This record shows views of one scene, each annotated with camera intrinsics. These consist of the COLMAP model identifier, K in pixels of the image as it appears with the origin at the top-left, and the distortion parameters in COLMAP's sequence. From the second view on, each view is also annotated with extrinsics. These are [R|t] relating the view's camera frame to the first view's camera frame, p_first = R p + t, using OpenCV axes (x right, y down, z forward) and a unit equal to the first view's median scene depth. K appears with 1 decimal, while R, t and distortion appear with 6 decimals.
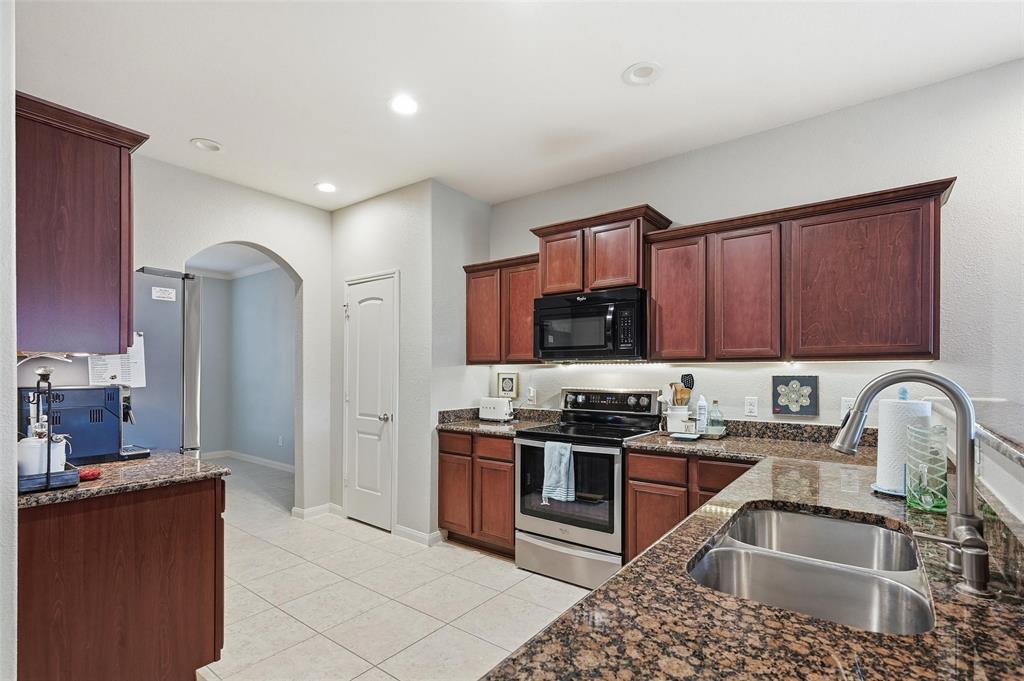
lens RADIAL K [[473.8, 0, 511.6], [0, 473.8, 373.9], [0, 0, 1]] dist [0.029037, 0.000228]
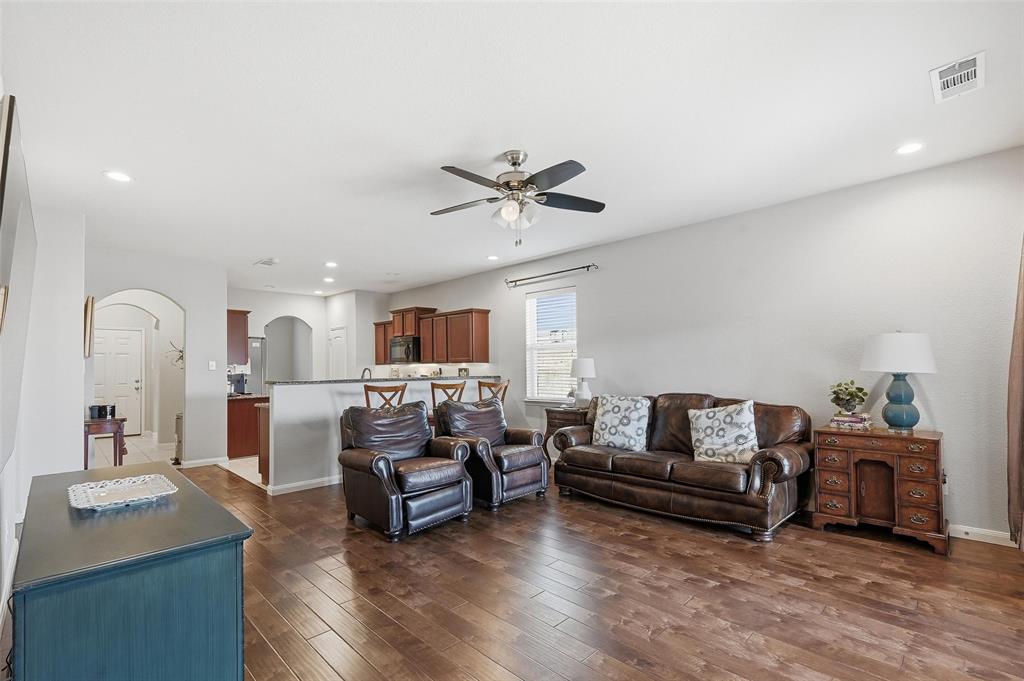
lens RADIAL K [[453.7, 0, 512.7], [0, 453.7, 366.8], [0, 0, 1]] dist [0.000074, -0.000020]
pose [[0.992498, -0.012103, -0.121664, 1.198720], [0.011632, 0.999922, -0.004584, 0.011017], [0.121710, 0.003134, 0.992561, -1.600649]]
